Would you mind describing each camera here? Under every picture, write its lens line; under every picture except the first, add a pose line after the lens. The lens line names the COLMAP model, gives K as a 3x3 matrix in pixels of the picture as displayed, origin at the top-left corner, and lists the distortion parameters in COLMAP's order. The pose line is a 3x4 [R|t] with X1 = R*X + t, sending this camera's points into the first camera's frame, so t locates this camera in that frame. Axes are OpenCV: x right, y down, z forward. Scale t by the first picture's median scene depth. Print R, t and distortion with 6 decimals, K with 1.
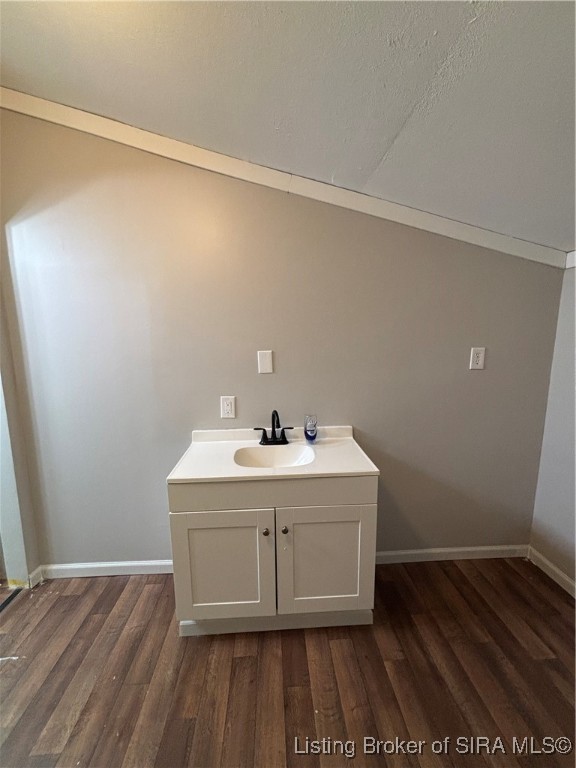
lens RADIAL K [[312.7, 0, 289.1], [0, 312.7, 382.8], [0, 0, 1]] dist [-0.001532, 0.000305]
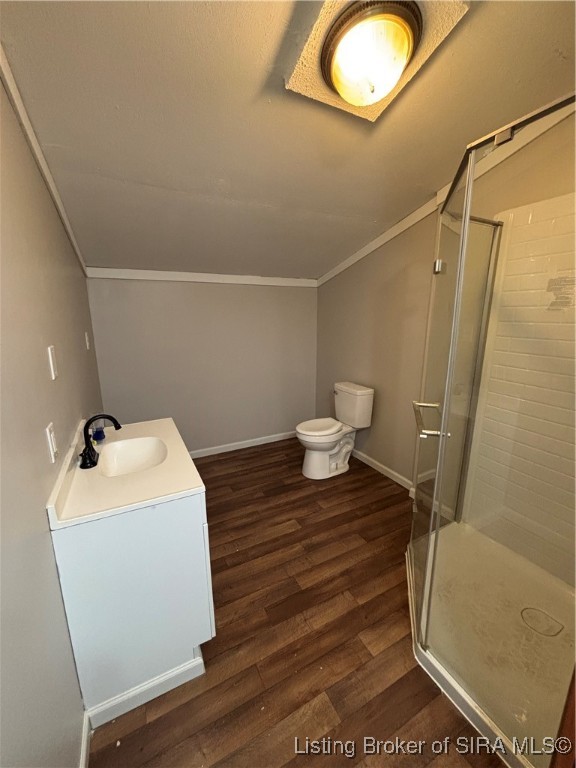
lens RADIAL K [[312.7, 0, 289.1], [0, 312.7, 382.8], [0, 0, 1]] dist [-0.001532, 0.000305]
pose [[-0.403168, -0.182163, 0.896812, -1.335819], [0.141216, 0.955865, 0.257643, -0.178450], [-0.904164, 0.230518, -0.359650, 1.135066]]
